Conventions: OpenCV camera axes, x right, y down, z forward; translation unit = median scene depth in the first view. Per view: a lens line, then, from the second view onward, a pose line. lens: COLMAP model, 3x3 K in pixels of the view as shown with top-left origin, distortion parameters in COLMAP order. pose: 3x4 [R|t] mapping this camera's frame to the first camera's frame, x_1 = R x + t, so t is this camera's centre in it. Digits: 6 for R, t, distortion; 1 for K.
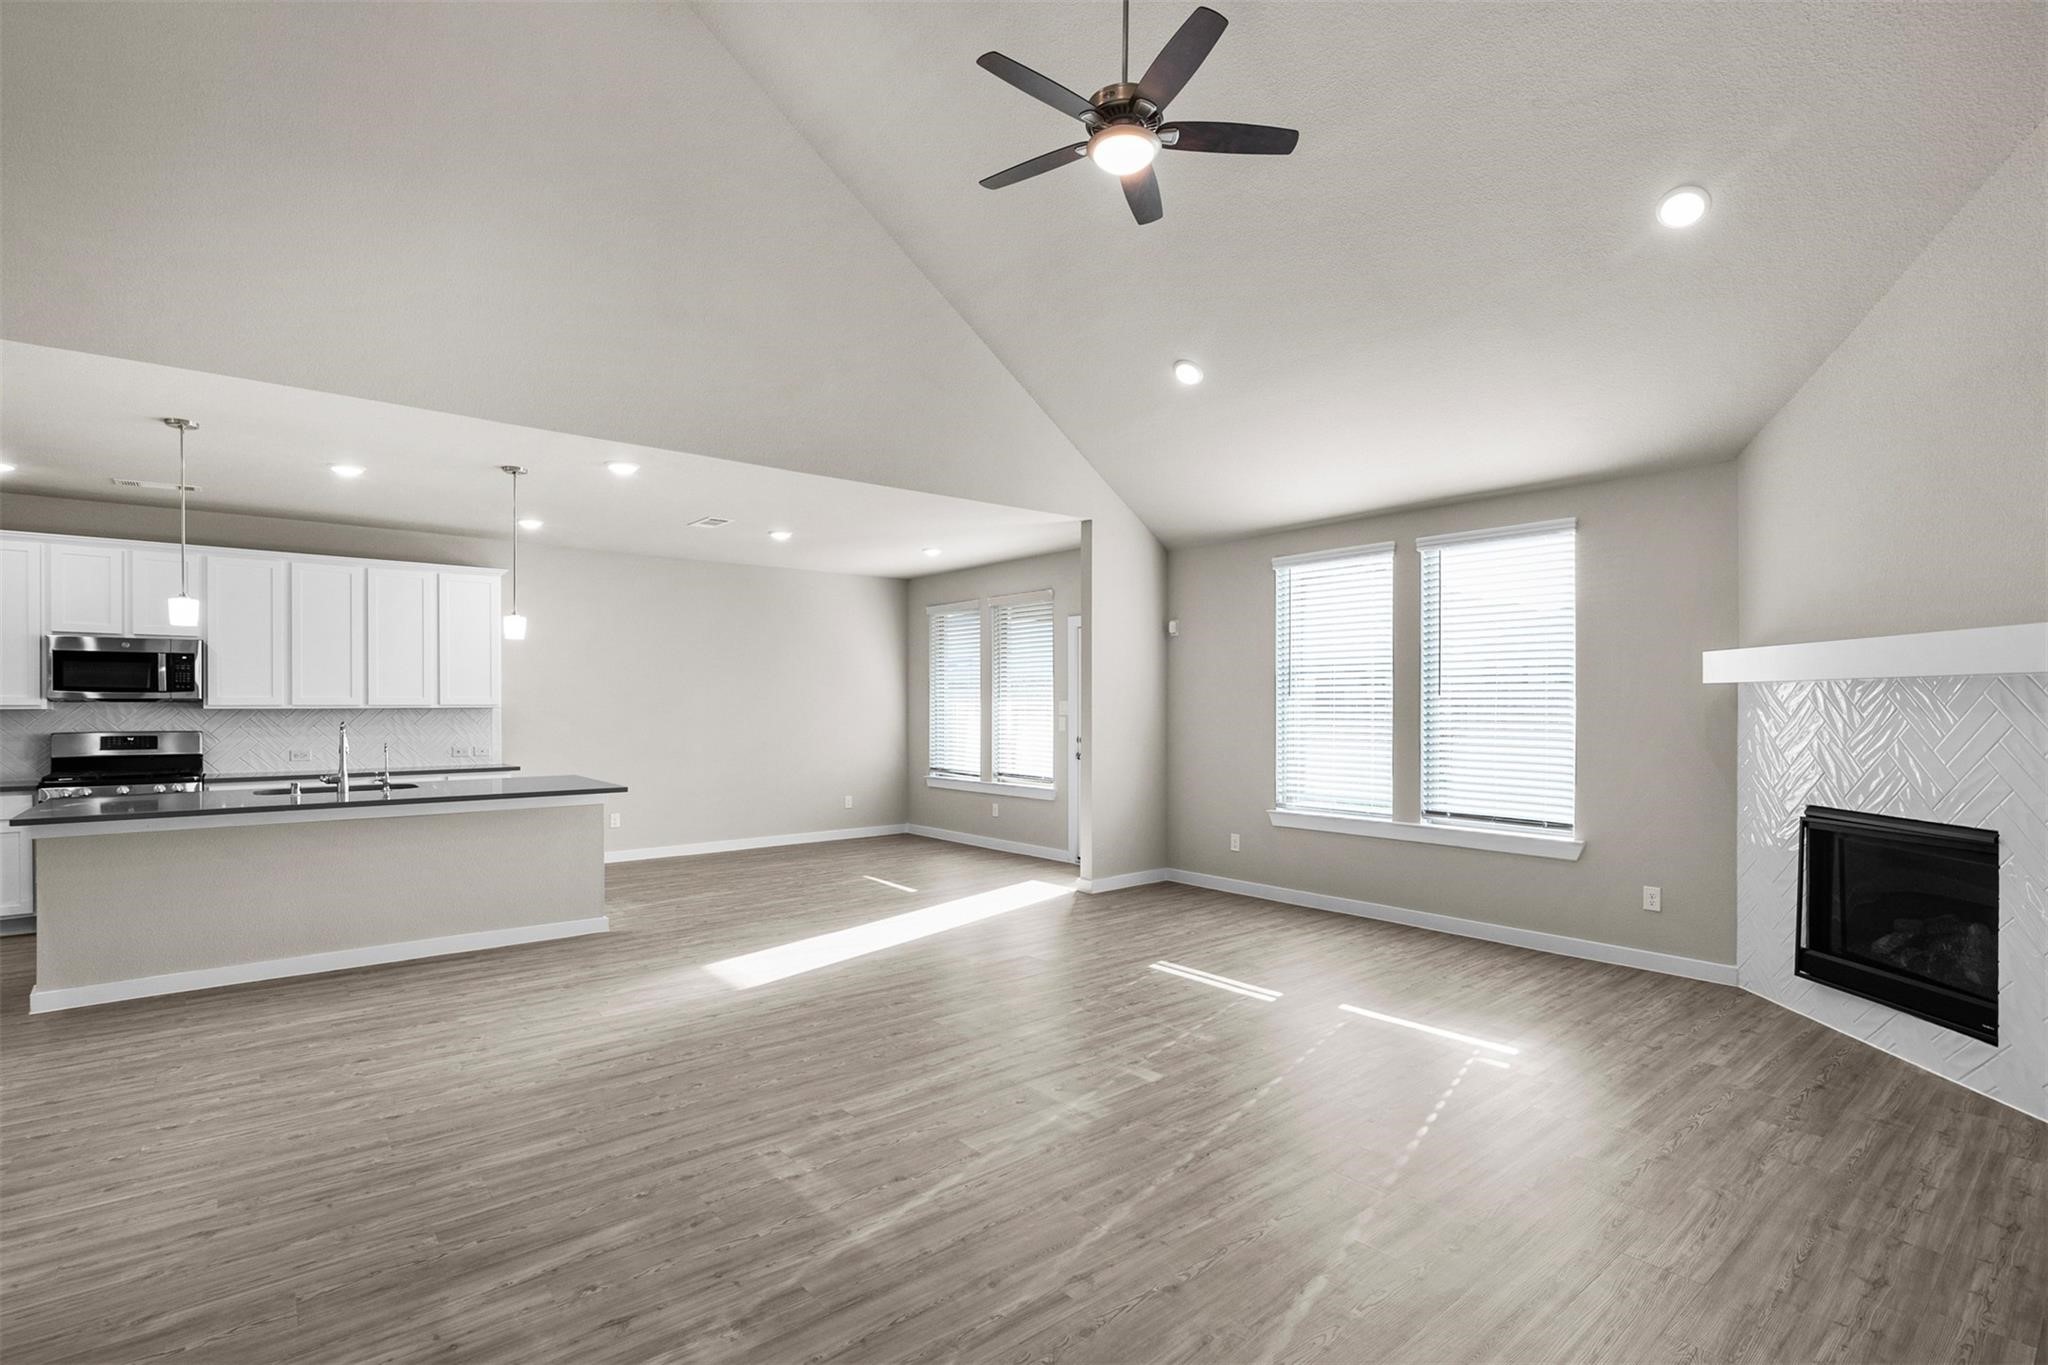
lens RADIAL K [[949.0, 0, 1024.3], [0, 949.0, 695.5], [0, 0, 1]] dist [-0.012368, -0.000014]
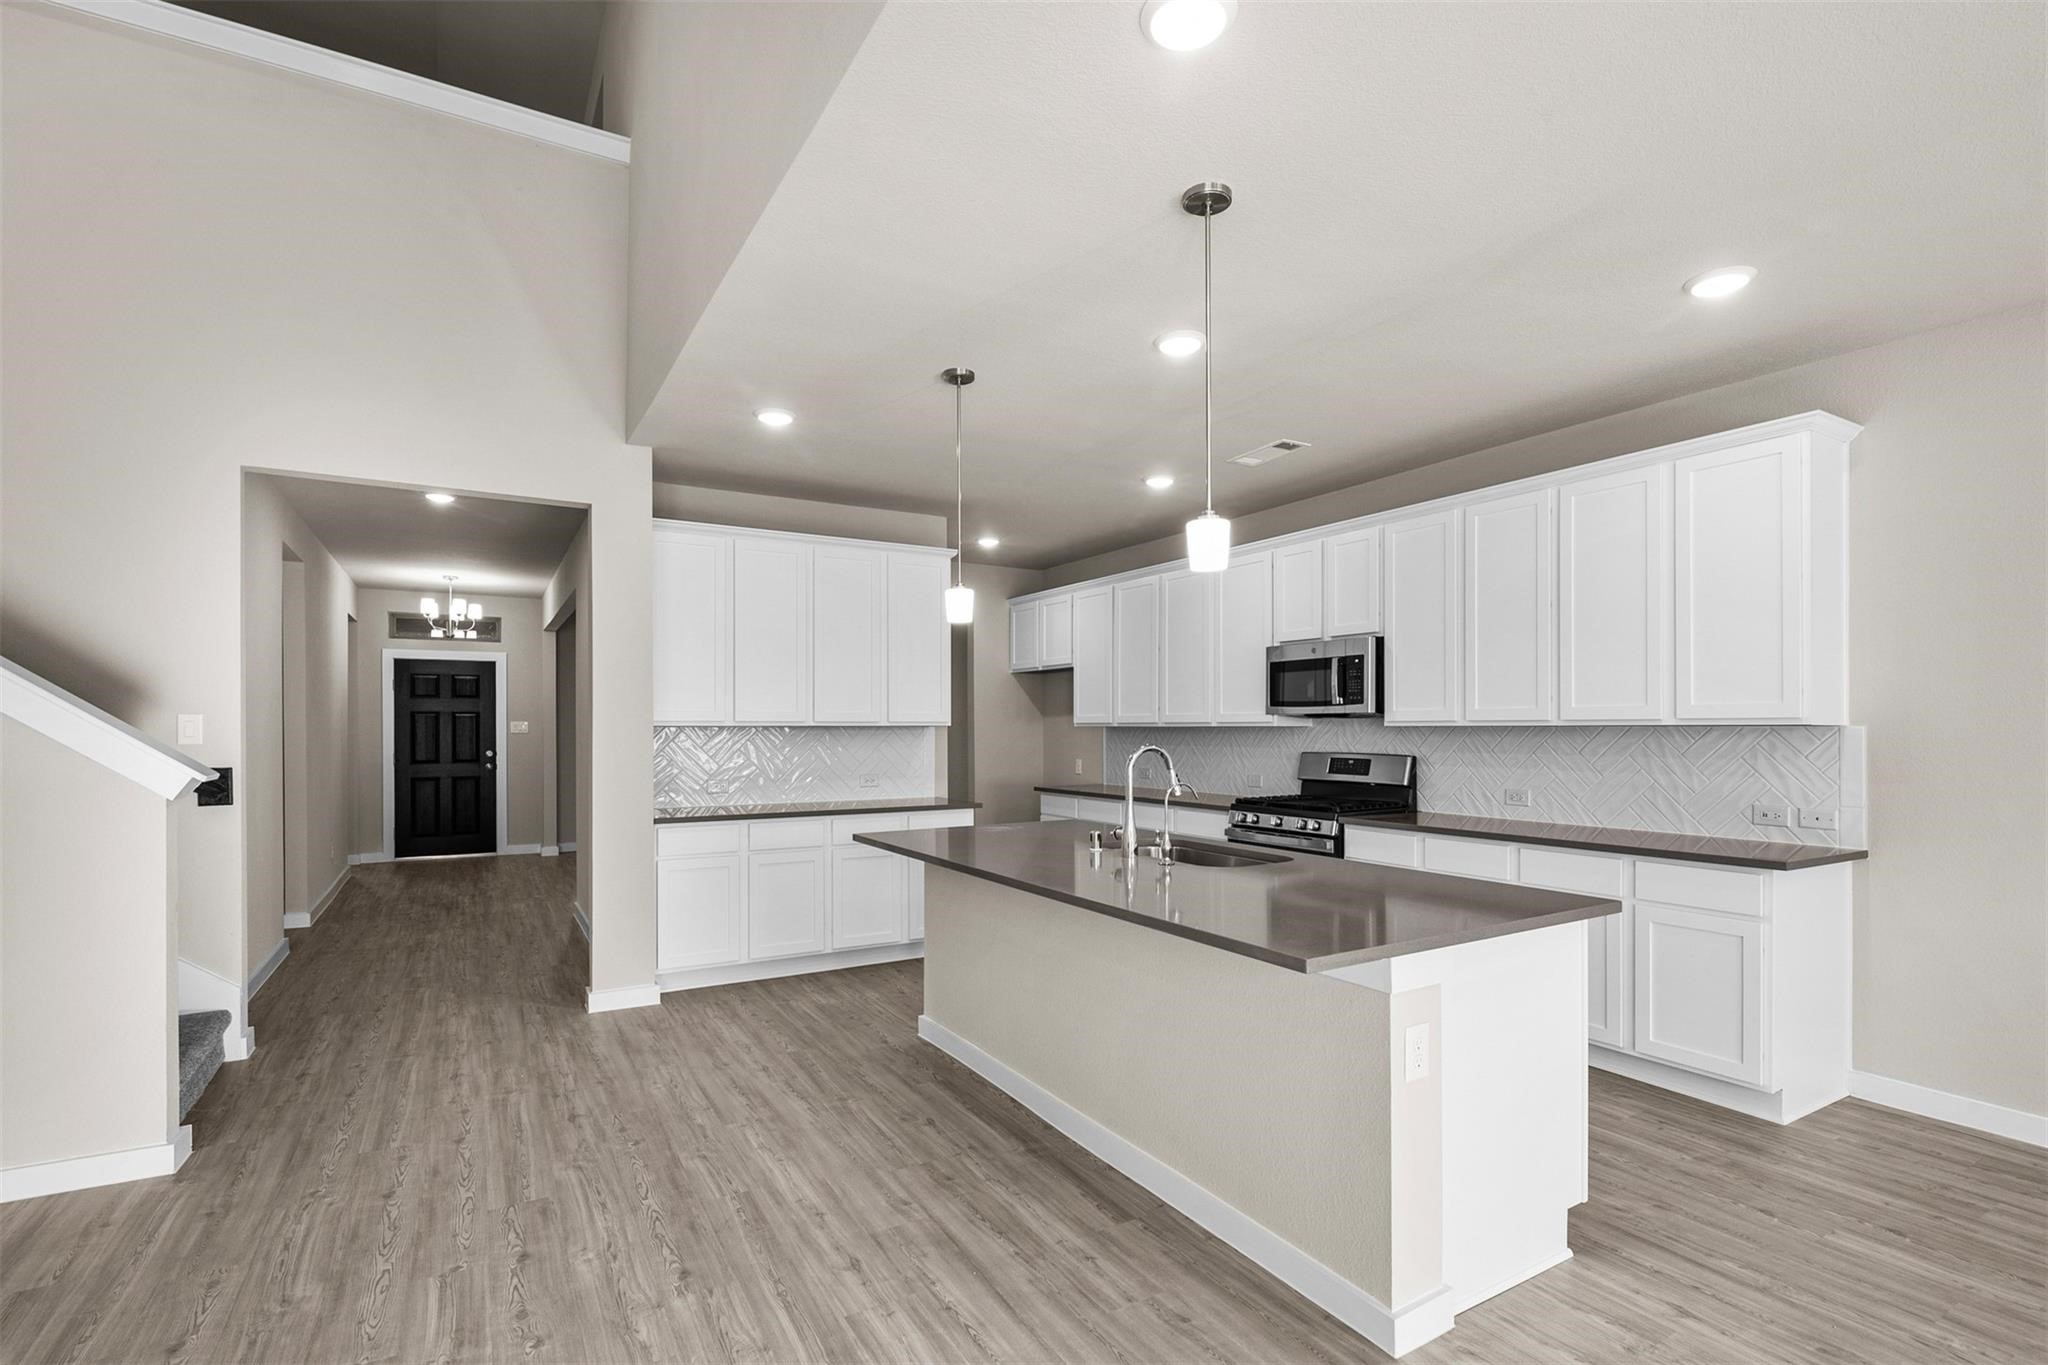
lens RADIAL K [[949.0, 0, 1006.2], [0, 949.0, 727.6], [0, 0, 1]] dist [-0.012368, -0.000014]
pose [[-0.159493, 0.002257, -0.987196, -0.069576], [0.006452, 0.999978, 0.001244, 0.013711], [0.987178, -0.006171, -0.159504, 0.875045]]
